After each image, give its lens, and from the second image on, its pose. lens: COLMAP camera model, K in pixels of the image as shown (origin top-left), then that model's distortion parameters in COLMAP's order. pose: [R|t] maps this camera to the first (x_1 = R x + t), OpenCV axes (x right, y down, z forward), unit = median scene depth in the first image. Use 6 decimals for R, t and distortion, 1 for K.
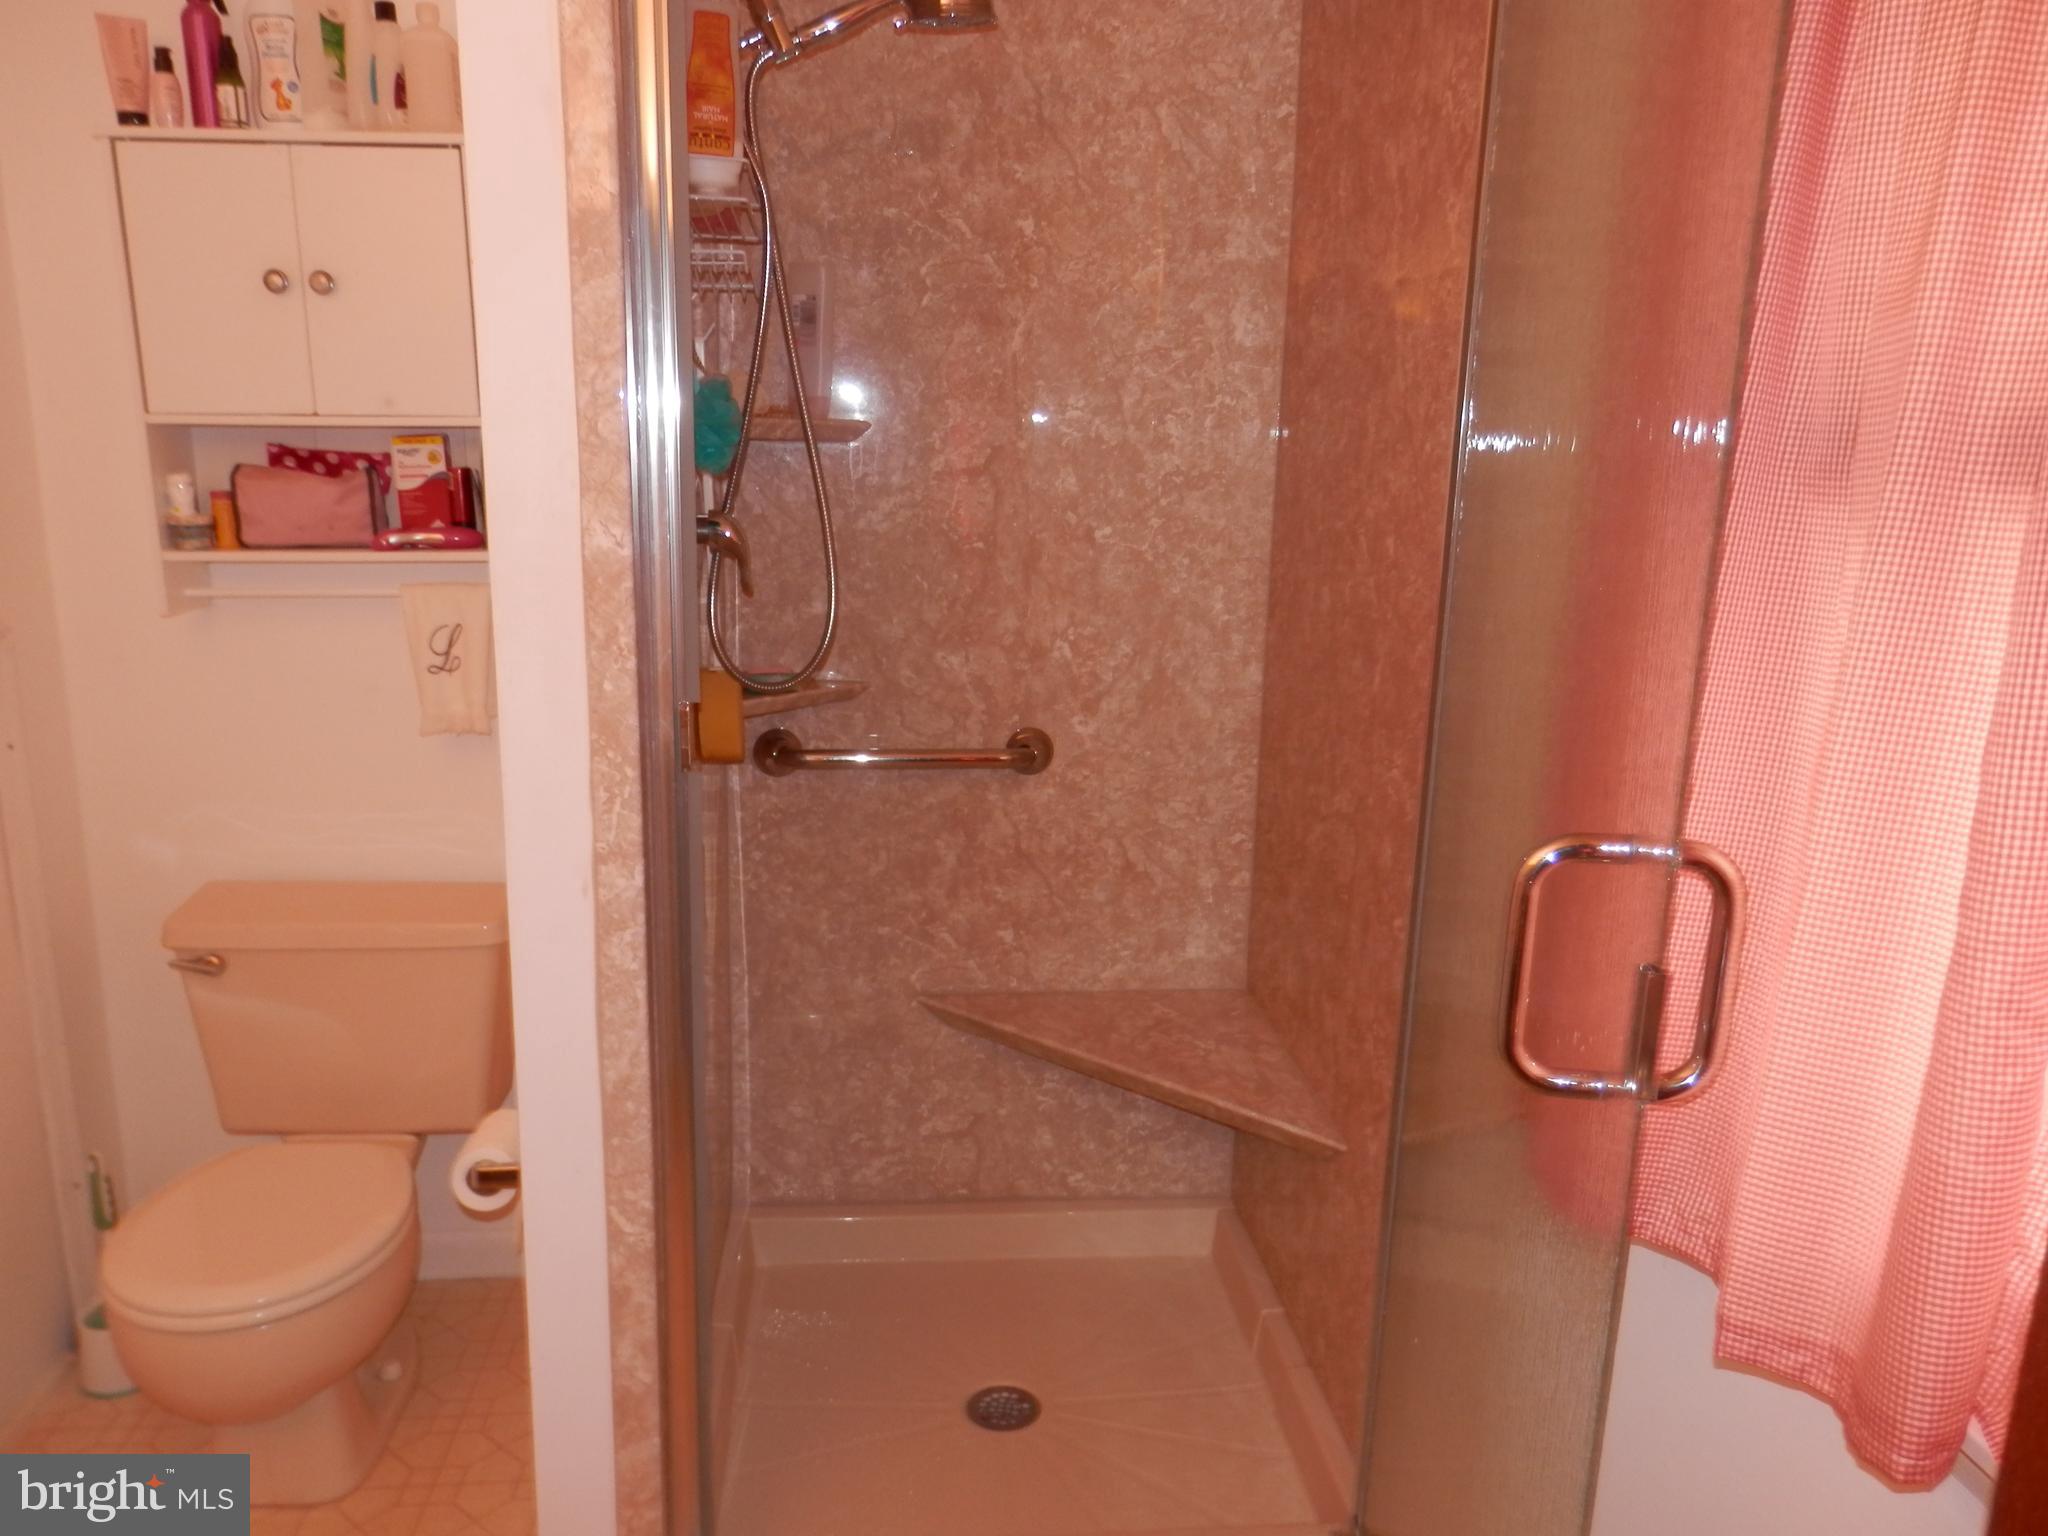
lens RADIAL K [[1520.5, 0, 1014.1], [0, 1520.5, 778.7], [0, 0, 1]] dist [0.001544, 0.004023]
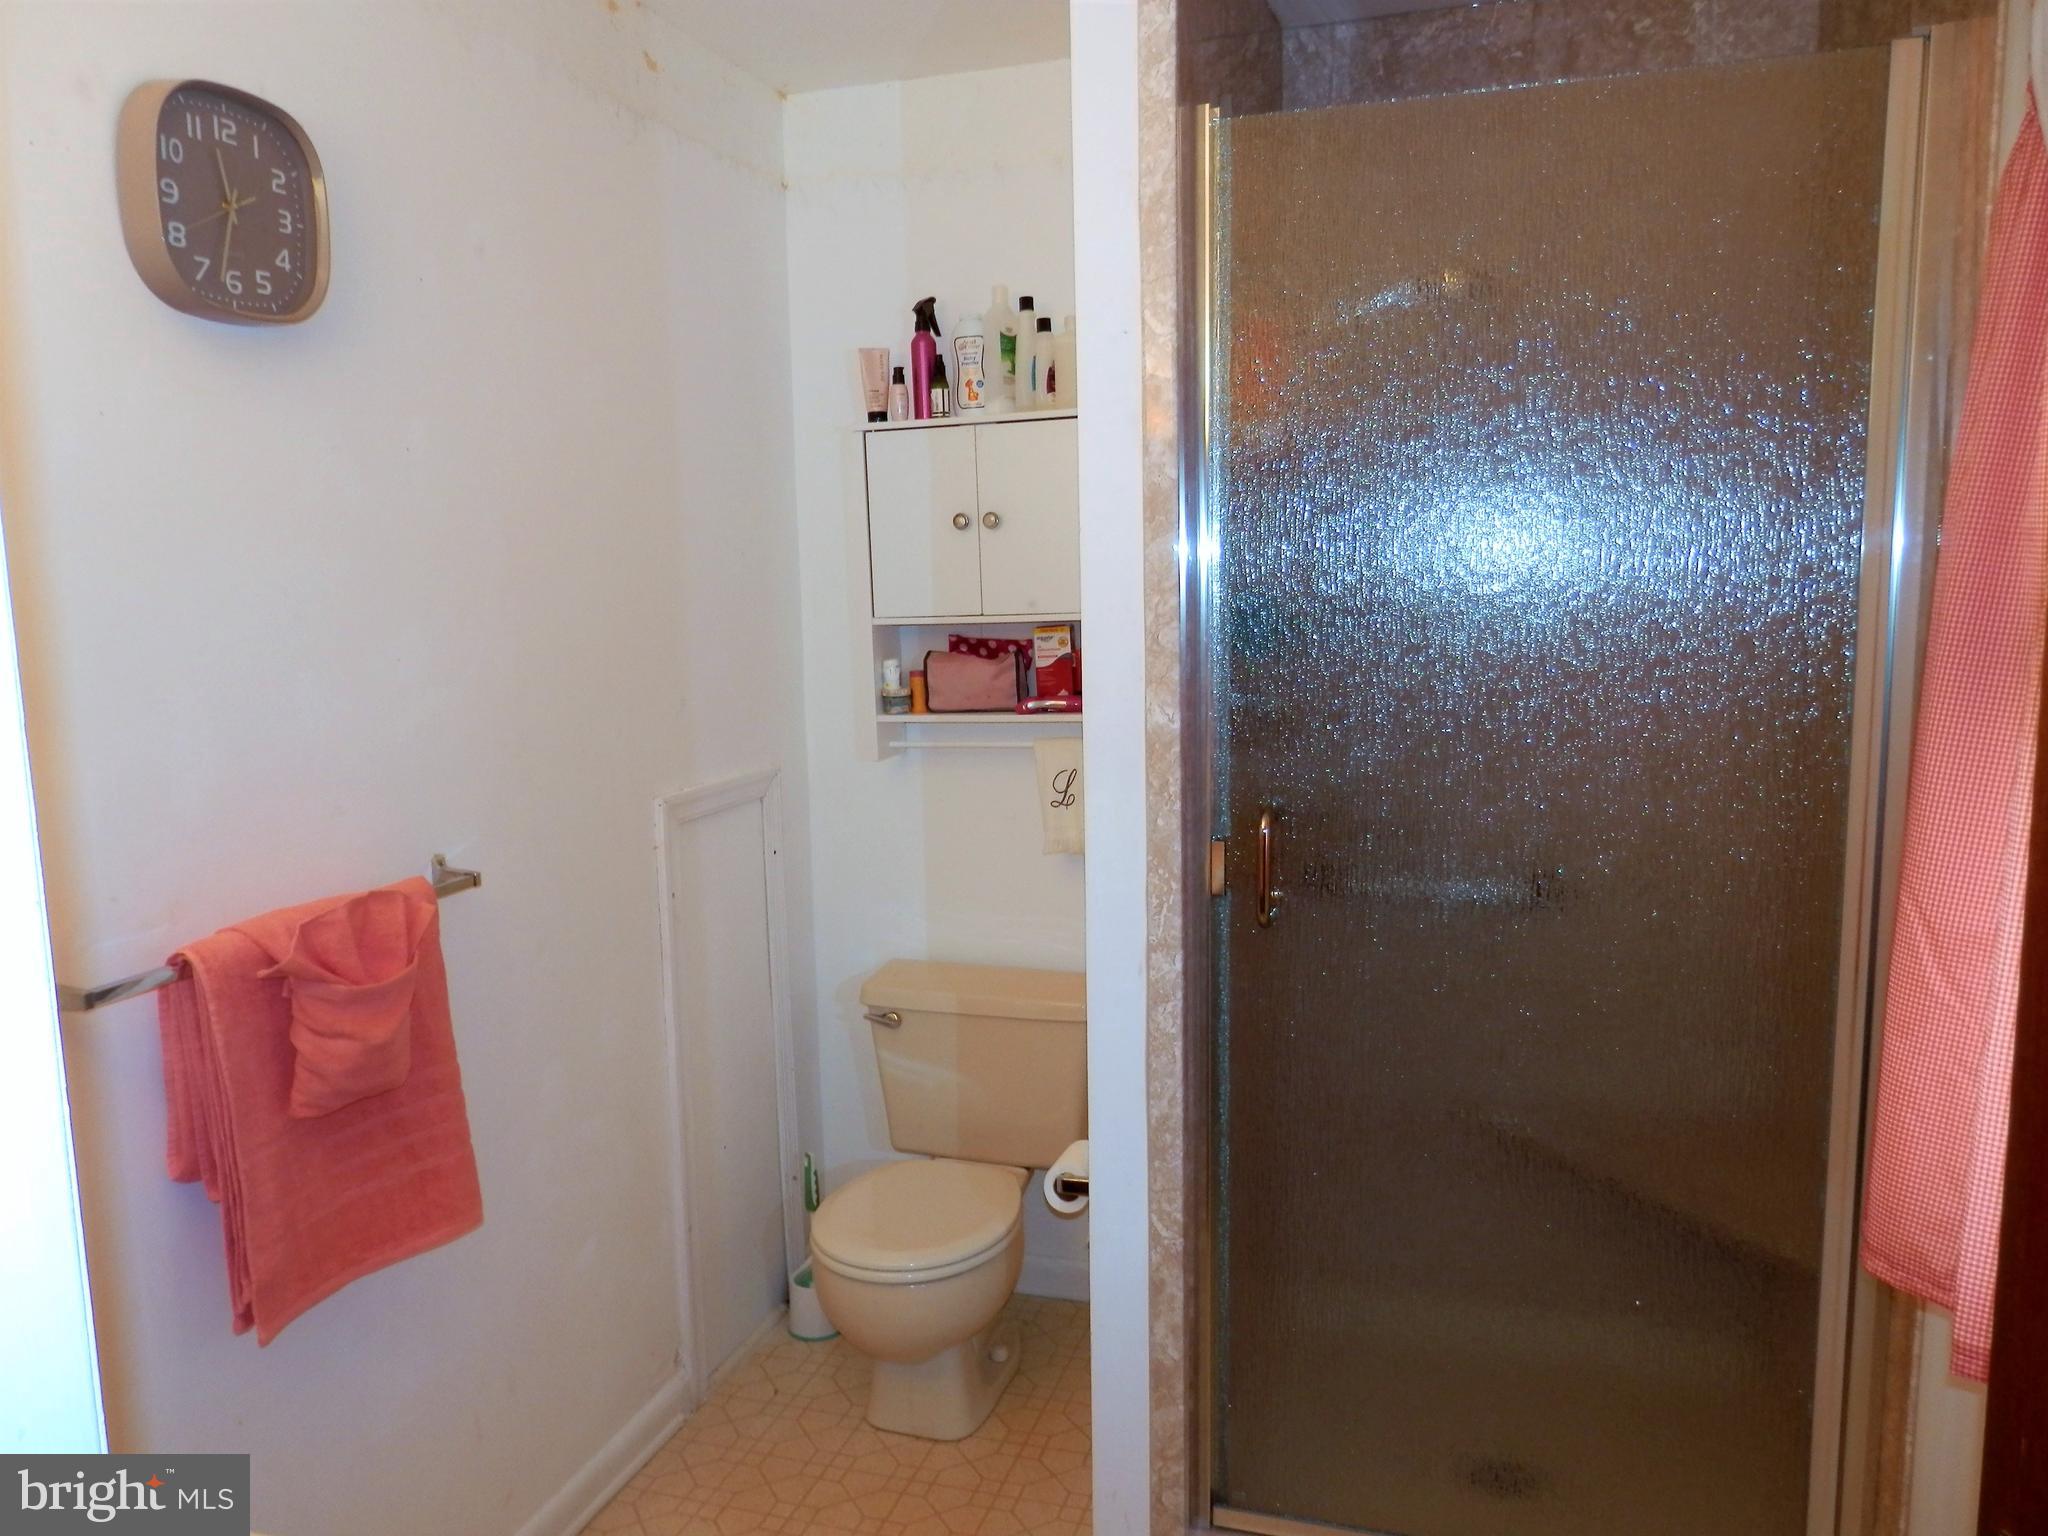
lens RADIAL K [[1520.5, 0, 1011.4], [0, 1520.5, 779.2], [0, 0, 1]] dist [0.001544, 0.004023]
pose [[0.916725, 0.014095, -0.399270, 0.108945], [-0.048461, 0.995921, -0.076108, 0.008281], [0.396568, 0.089119, 0.913669, -0.218044]]
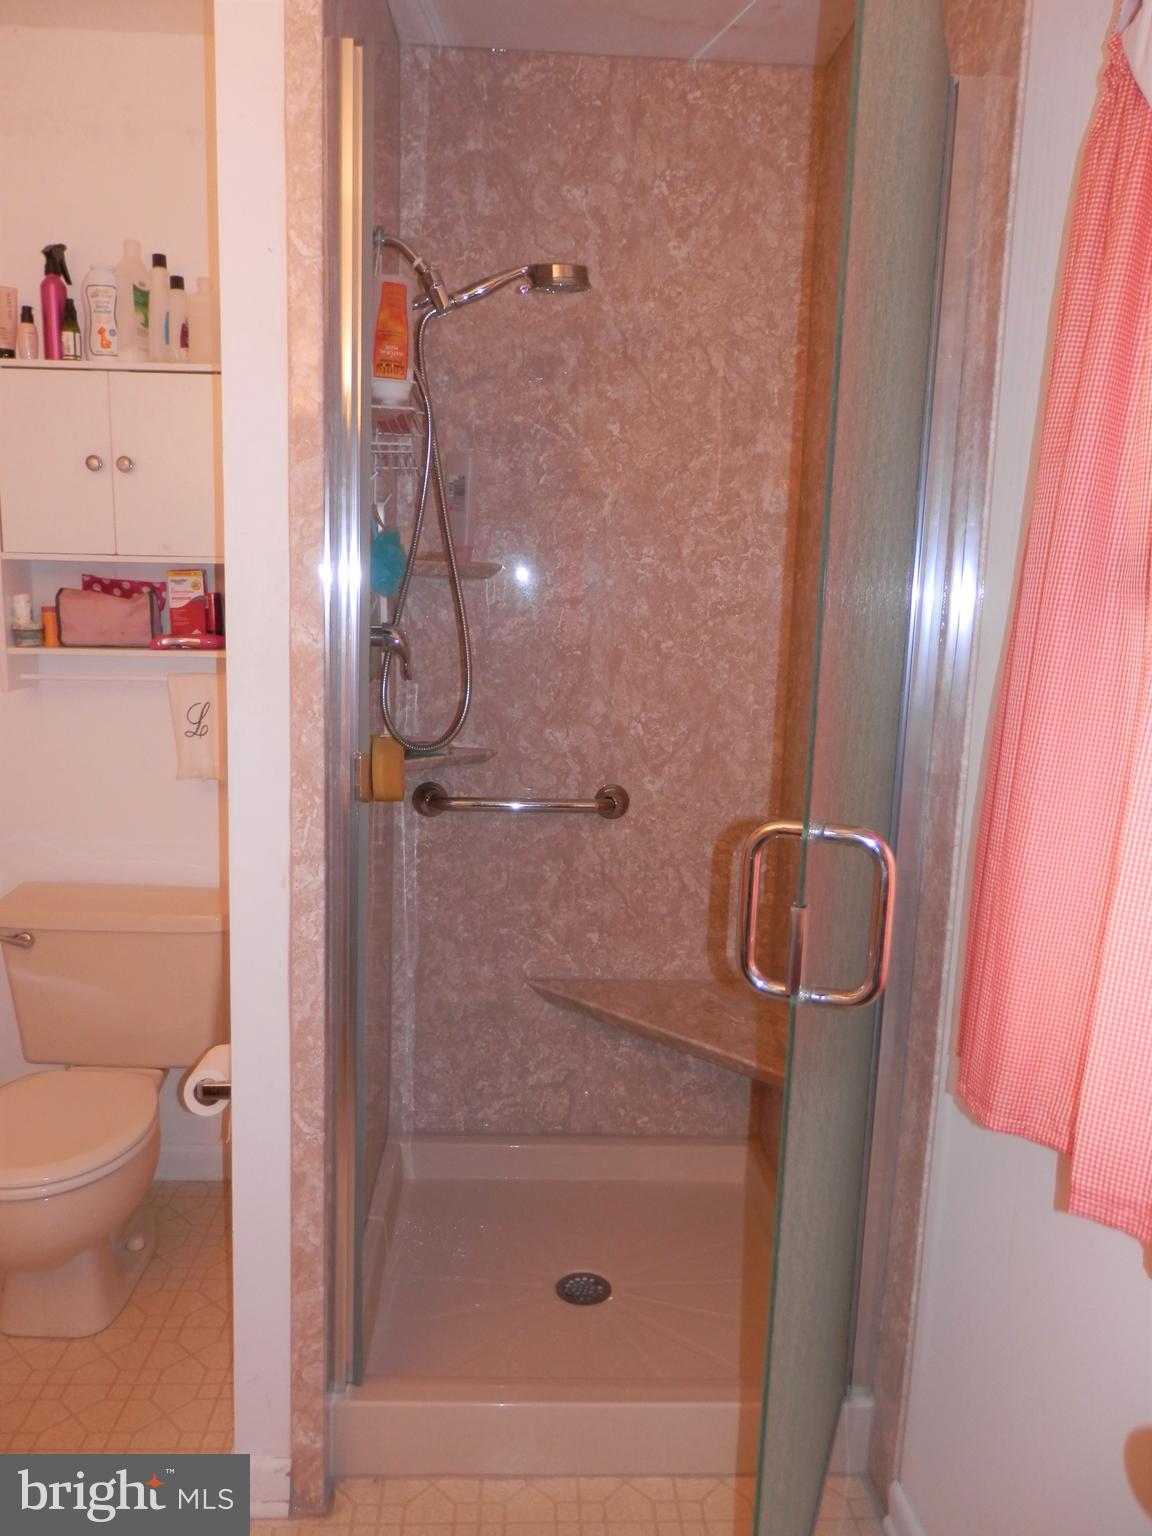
lens RADIAL K [[1140.4, 0, 569.9], [0, 1140.4, 760.9], [0, 0, 1]] dist [0.001544, 0.004023]
pose [[0.998676, 0.018537, -0.047989, 0.023704], [-0.021784, 0.997443, -0.068061, 0.018832], [0.046605, 0.069016, 0.996526, -0.039664]]
